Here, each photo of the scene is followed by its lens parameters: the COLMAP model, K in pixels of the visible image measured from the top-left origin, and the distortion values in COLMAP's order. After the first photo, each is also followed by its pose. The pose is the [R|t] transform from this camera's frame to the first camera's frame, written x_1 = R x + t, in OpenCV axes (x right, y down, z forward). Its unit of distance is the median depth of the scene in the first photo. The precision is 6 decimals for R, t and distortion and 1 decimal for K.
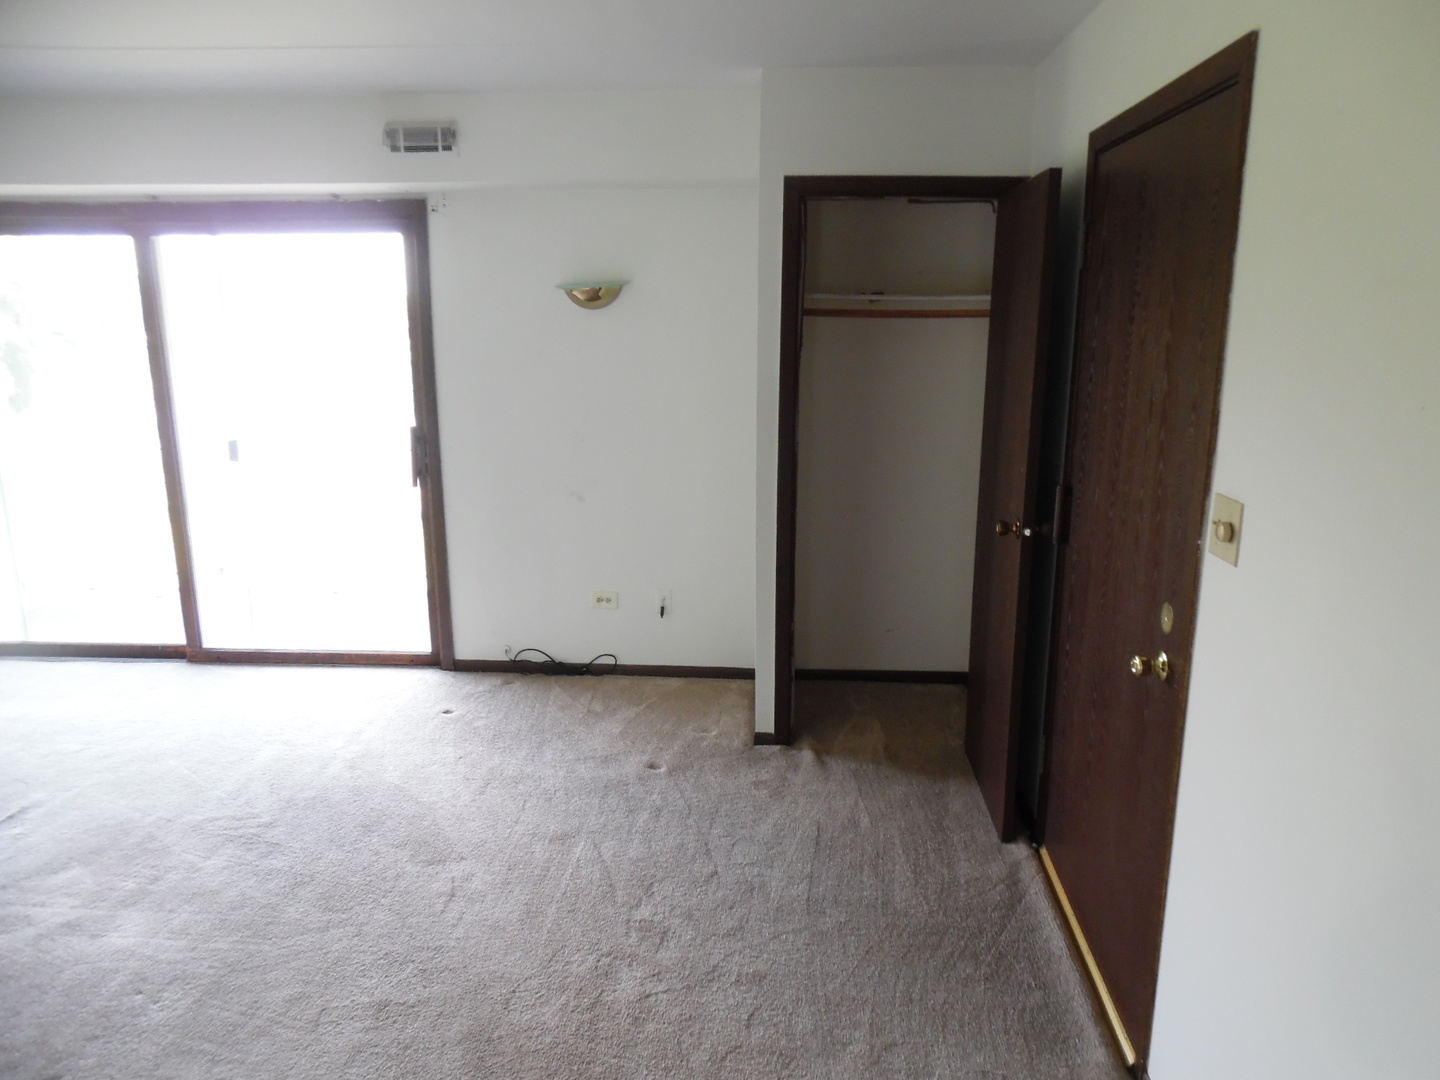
lens RADIAL K [[1030.7, 0, 720.0], [0, 1030.7, 540.0], [0, 0, 1]] dist [-0.001545, 0.002418]
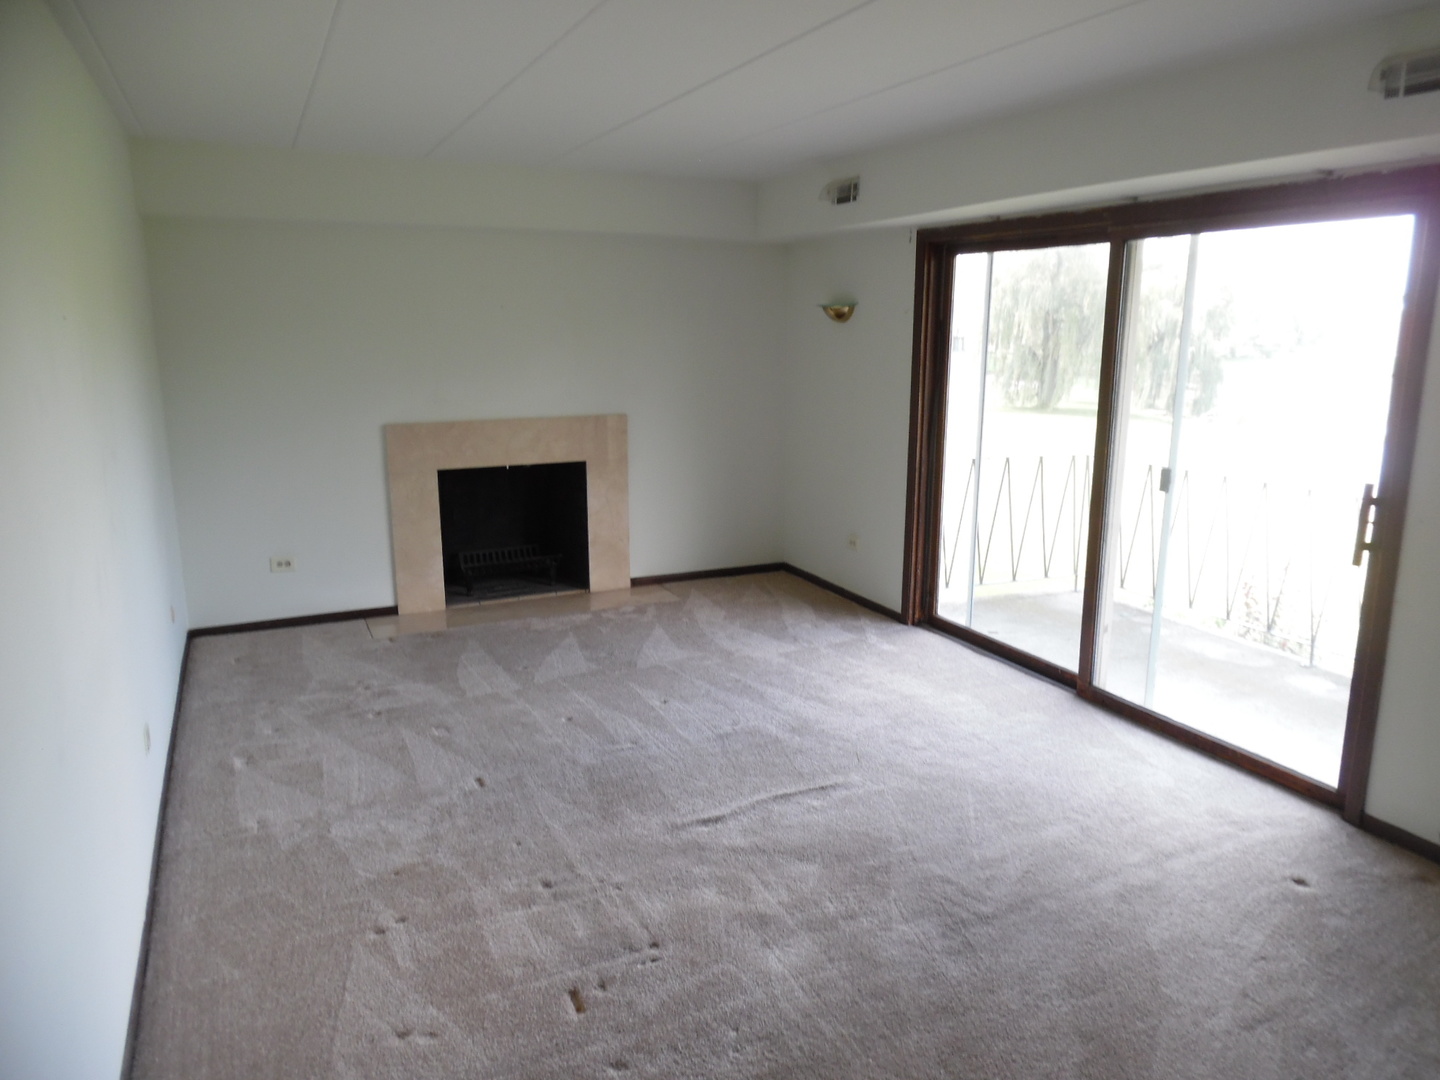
lens RADIAL K [[984.3, 0, 719.4], [0, 984.3, 548.0], [0, 0, 1]] dist [0.009642, -0.030788]
pose [[0.484432, 0.199192, -0.851850, 0.092682], [-0.189312, 0.974530, 0.120220, -0.079710], [0.854100, 0.103027, 0.509803, 0.331064]]
